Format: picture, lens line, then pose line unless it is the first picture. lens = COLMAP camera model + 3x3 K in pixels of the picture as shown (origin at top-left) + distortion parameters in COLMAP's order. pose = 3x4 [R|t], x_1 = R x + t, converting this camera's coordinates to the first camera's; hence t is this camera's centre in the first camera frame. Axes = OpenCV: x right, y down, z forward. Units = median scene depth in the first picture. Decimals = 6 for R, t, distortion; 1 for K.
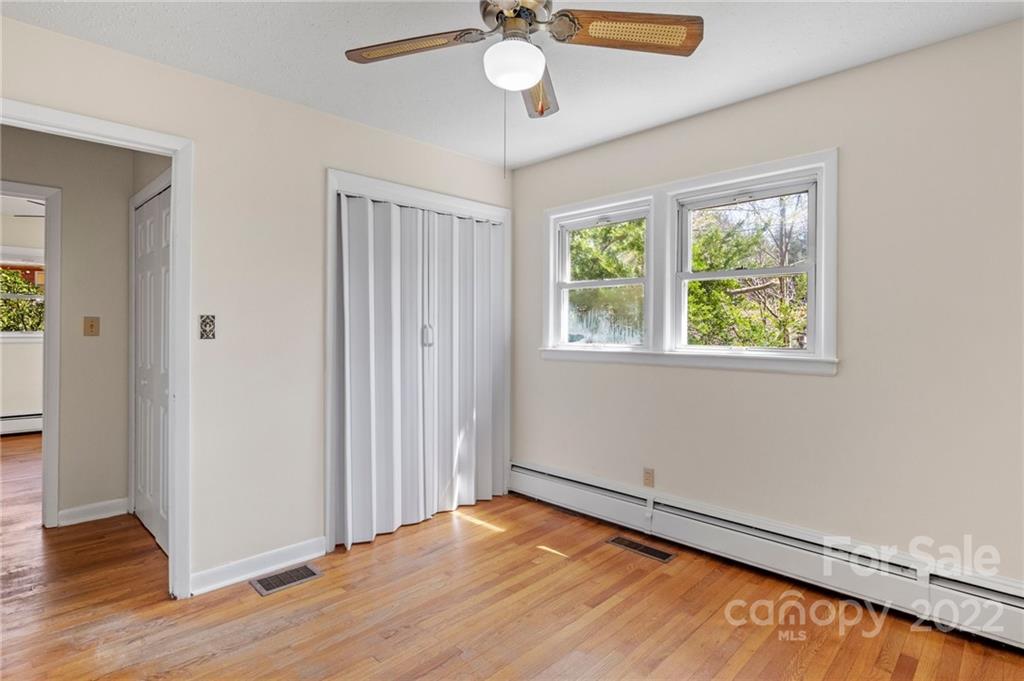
lens RADIAL K [[515.7, 0, 507.5], [0, 515.7, 336.4], [0, 0, 1]] dist [-0.005014, -0.000078]
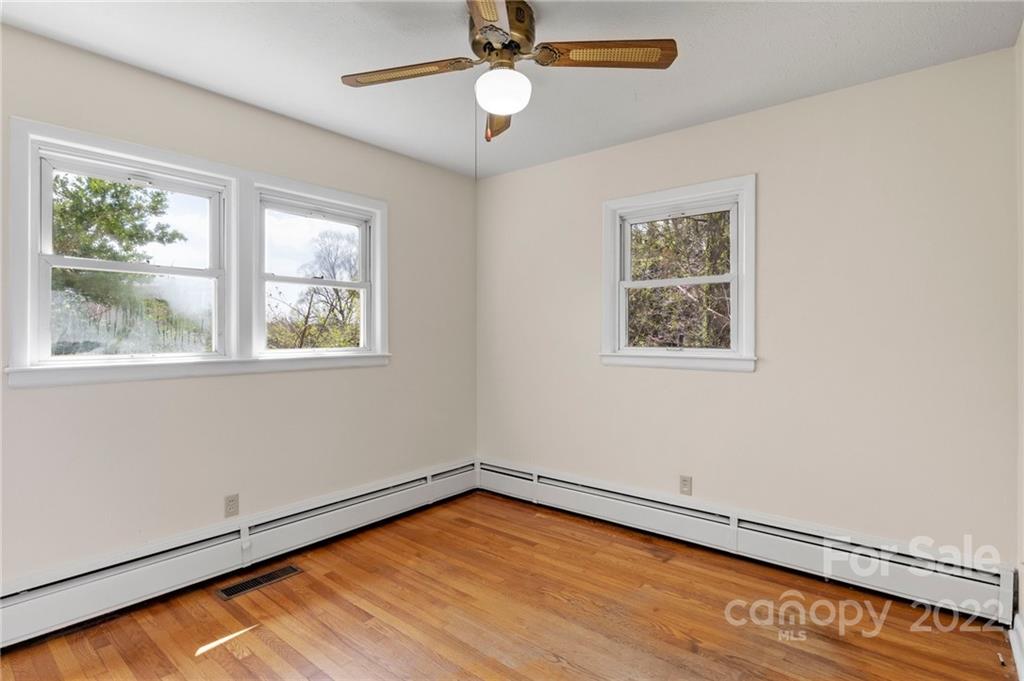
lens RADIAL K [[515.7, 0, 507.5], [0, 515.7, 336.4], [0, 0, 1]] dist [-0.005014, -0.000078]
pose [[-0.087446, -0.010203, 0.996117, -0.658330], [0.017931, 0.999769, 0.011815, -0.009633], [-0.996008, 0.018894, -0.087243, 0.657584]]
